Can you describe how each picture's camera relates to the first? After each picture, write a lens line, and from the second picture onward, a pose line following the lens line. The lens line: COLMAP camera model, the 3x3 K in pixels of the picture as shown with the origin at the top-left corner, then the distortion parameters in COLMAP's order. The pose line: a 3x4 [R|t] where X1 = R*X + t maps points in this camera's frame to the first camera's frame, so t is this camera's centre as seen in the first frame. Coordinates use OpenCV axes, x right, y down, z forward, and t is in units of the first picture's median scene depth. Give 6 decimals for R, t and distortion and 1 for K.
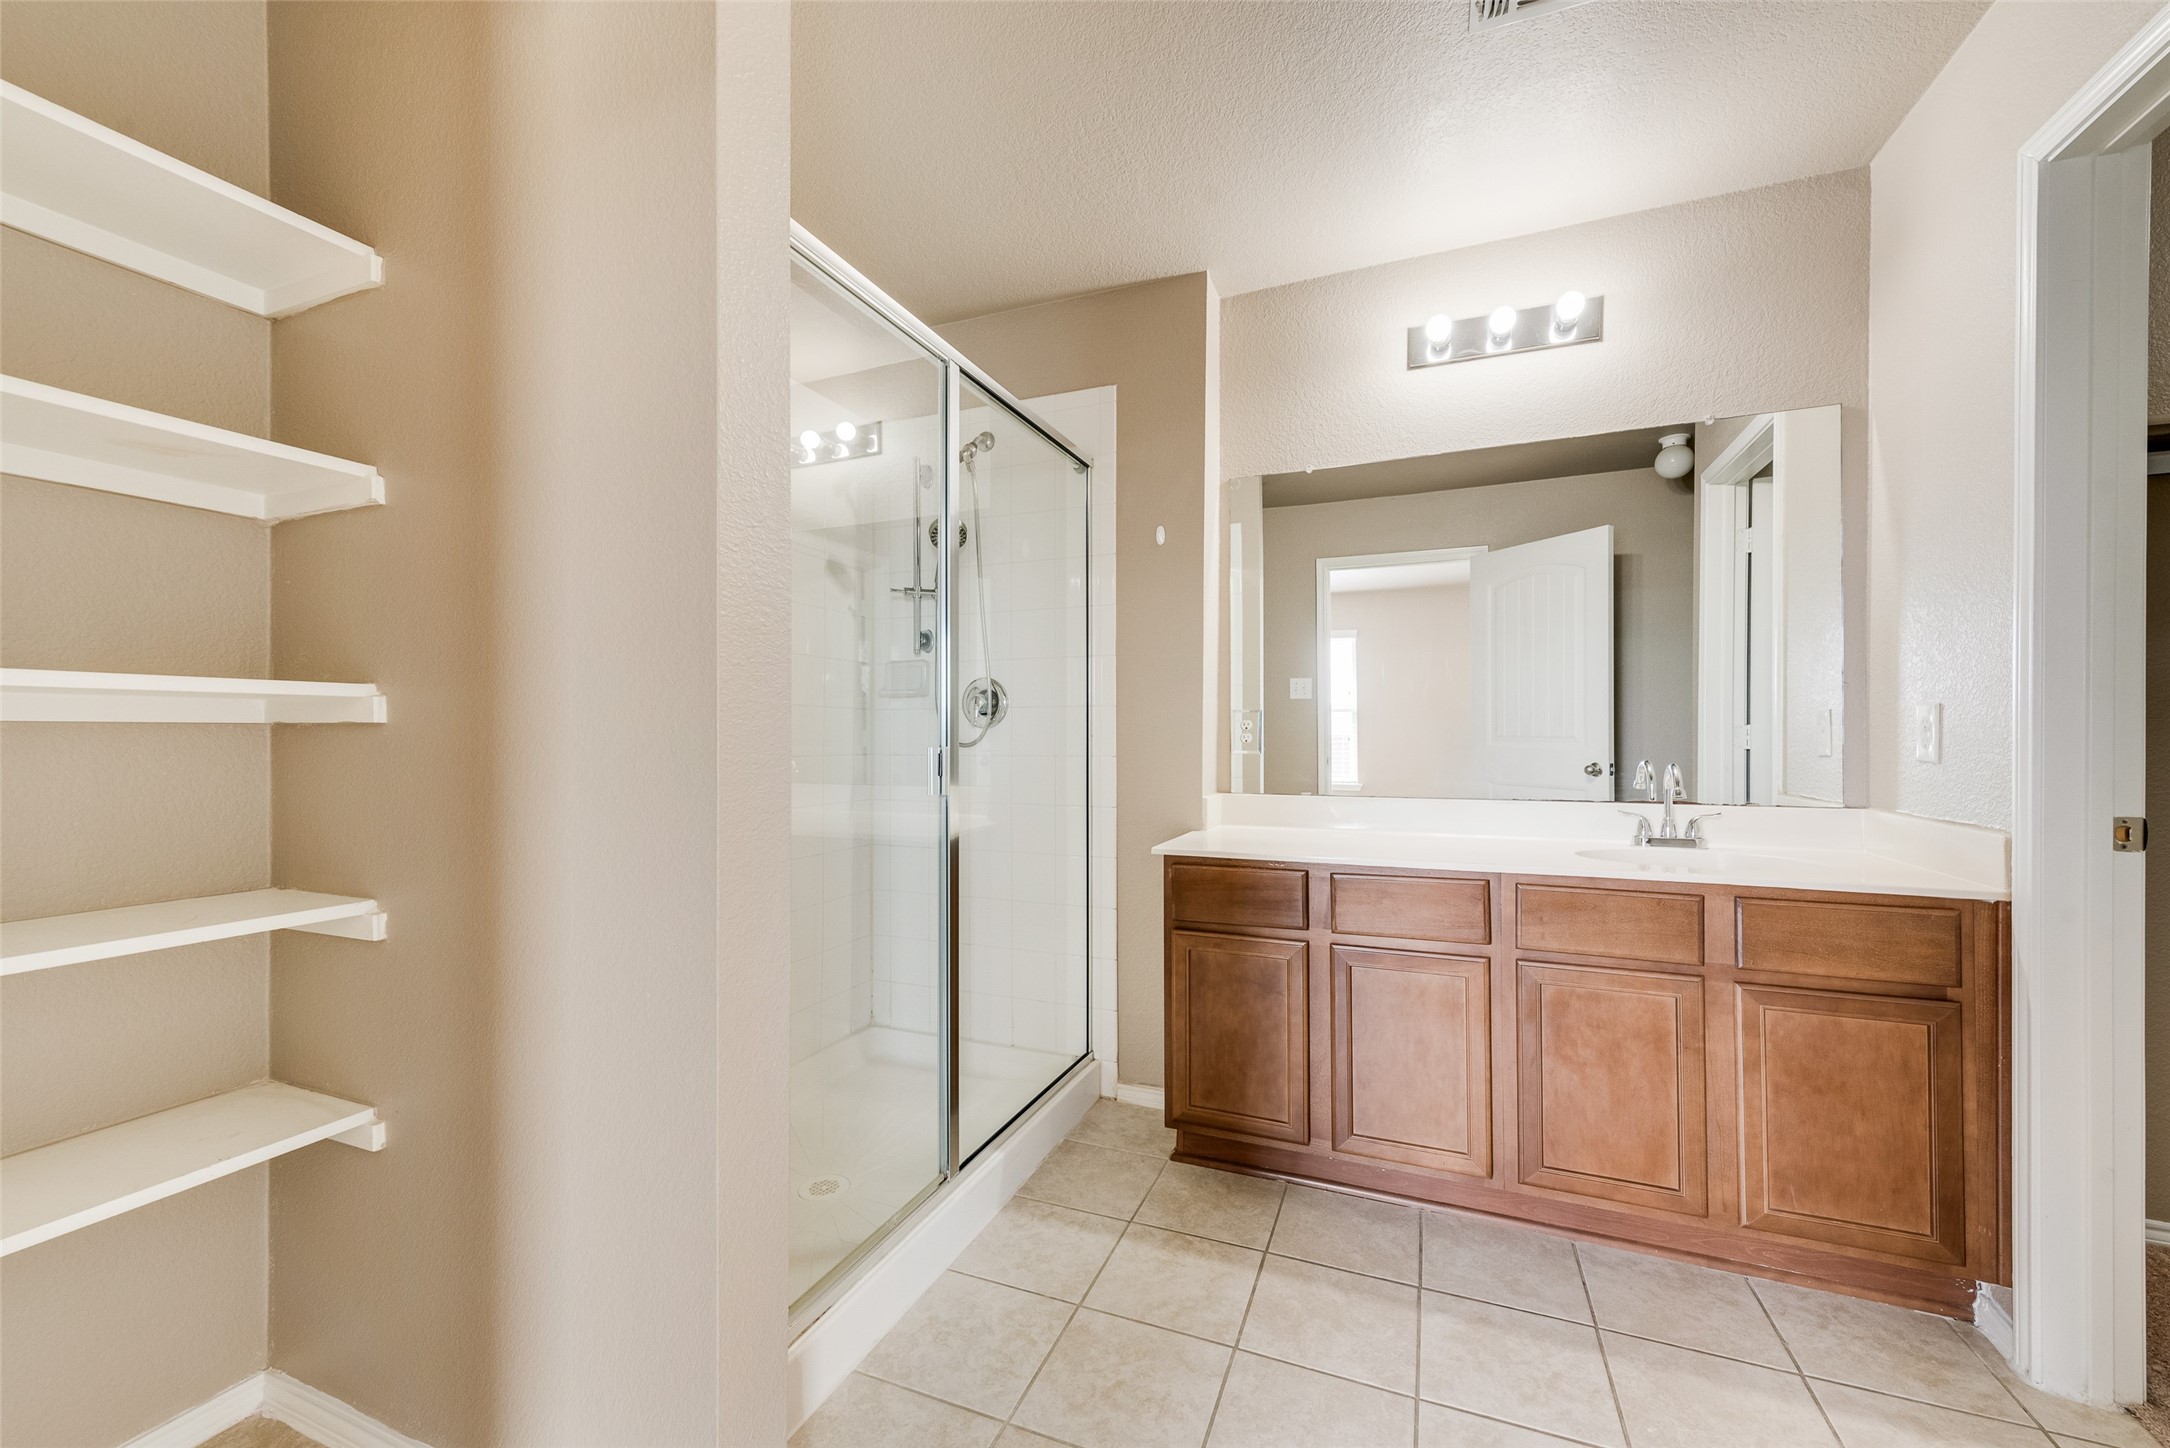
lens RADIAL K [[854.6, 0, 1084.6], [0, 854.6, 732.7], [0, 0, 1]] dist [0.009348, -0.000057]
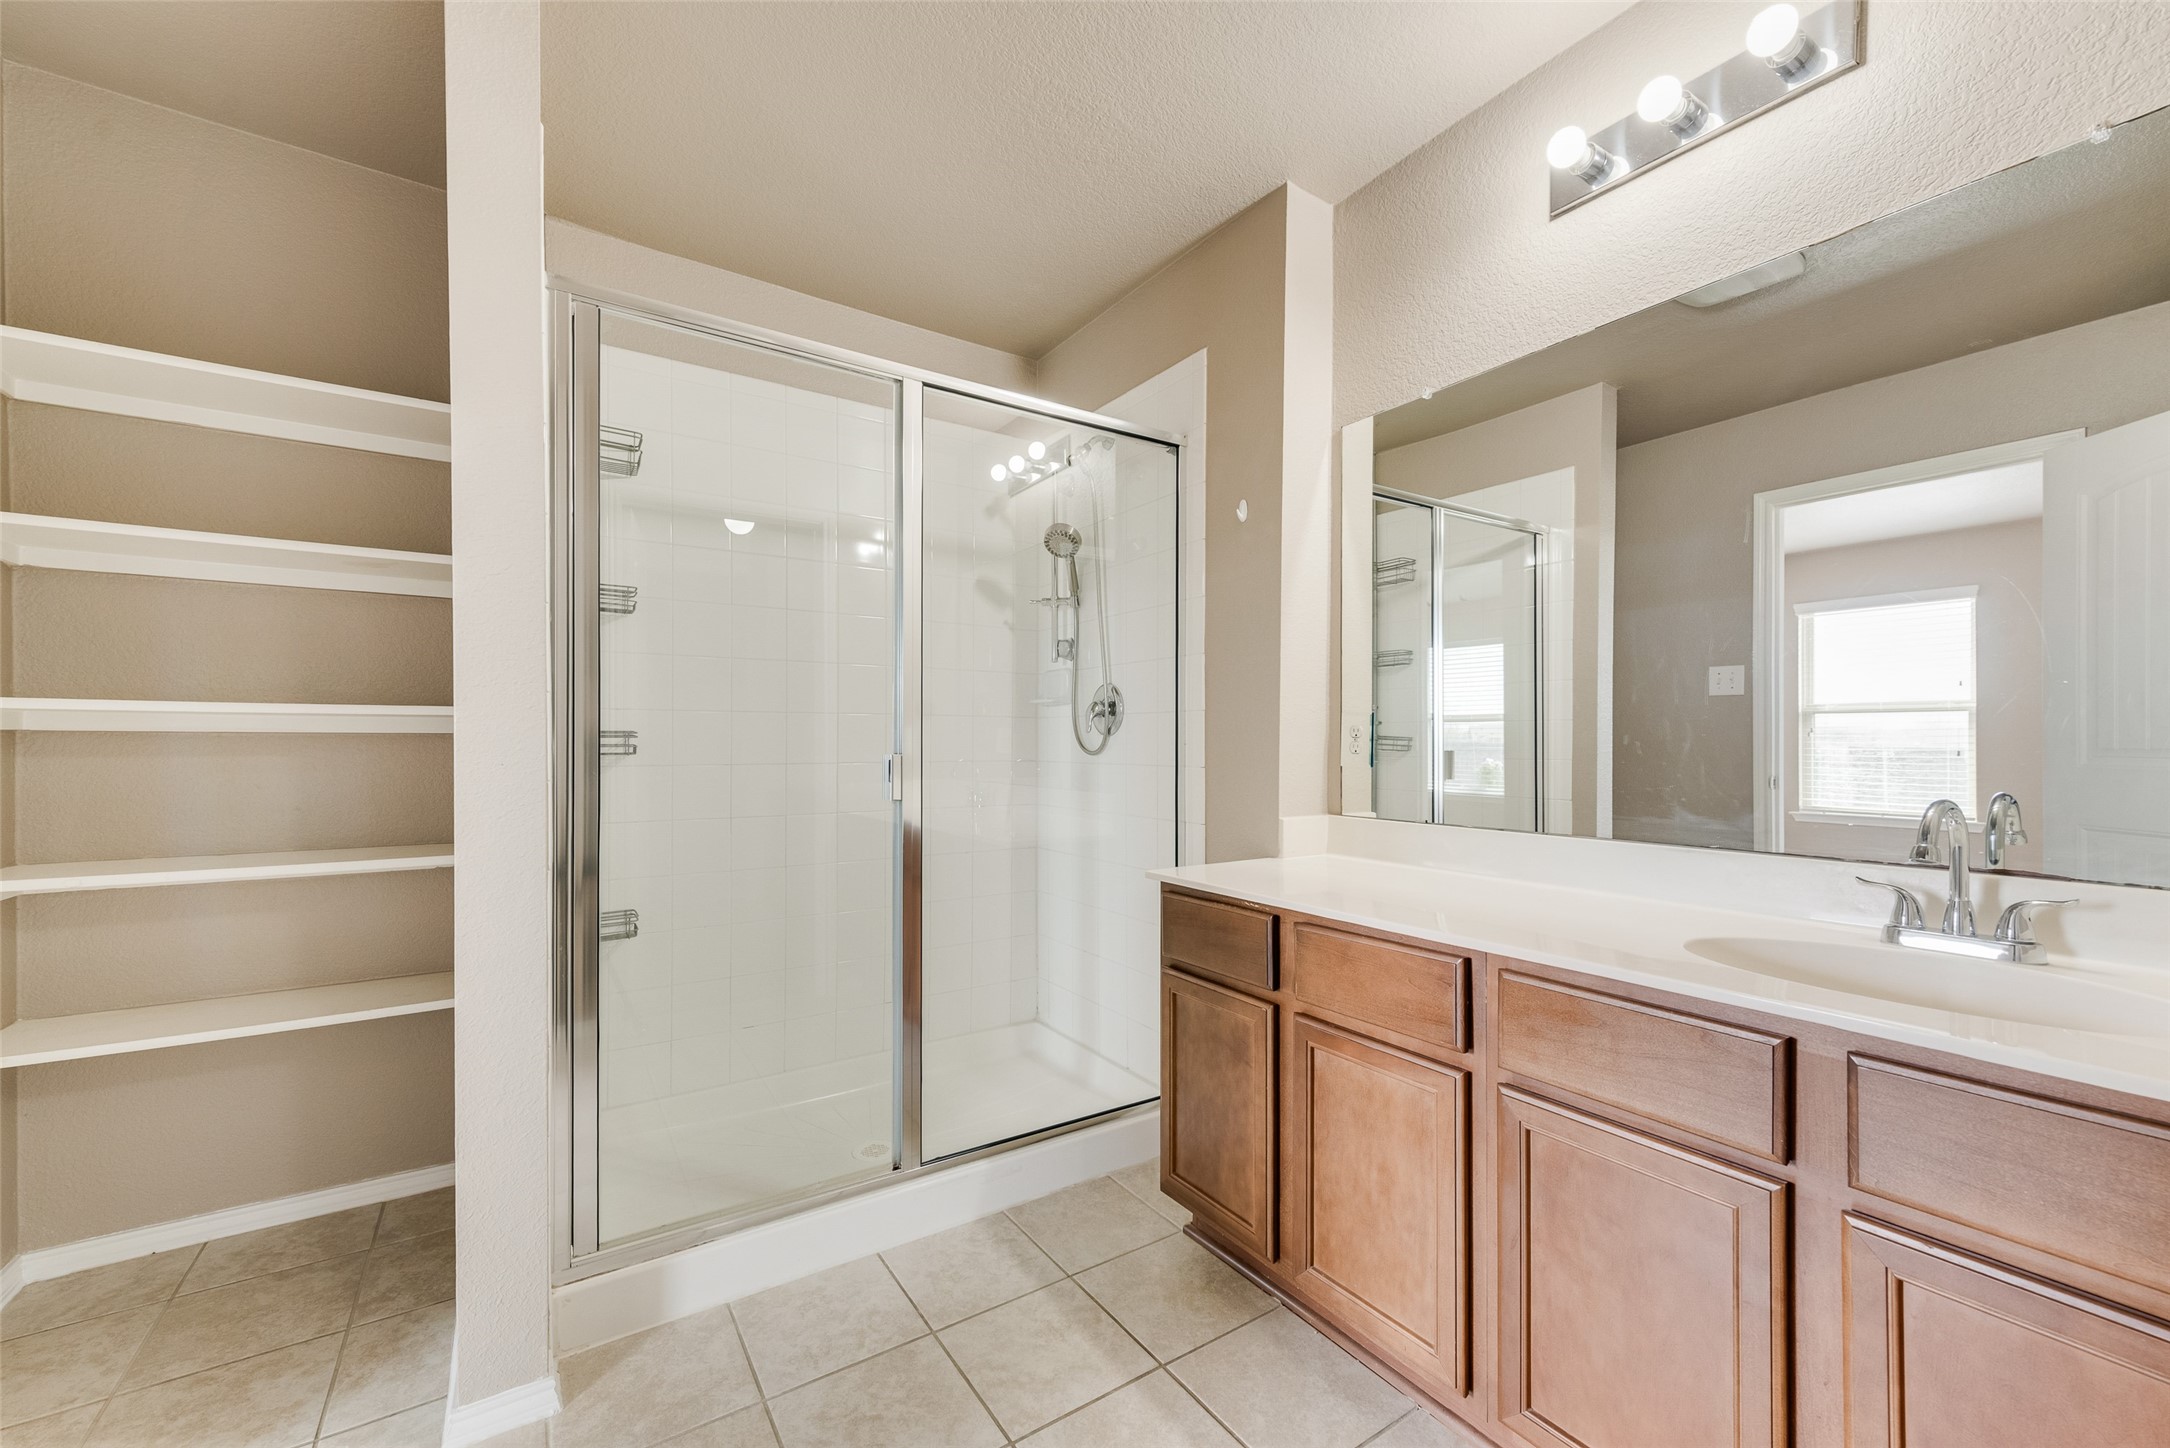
lens RADIAL K [[860.4, 0, 1082.9], [0, 860.4, 744.4], [0, 0, 1]] dist [0.007584, -0.000348]
pose [[0.822879, 0.003490, -0.568206, 0.562864], [-0.000256, 0.999983, 0.005771, -0.001231], [0.568217, -0.004603, 0.822866, 0.245144]]
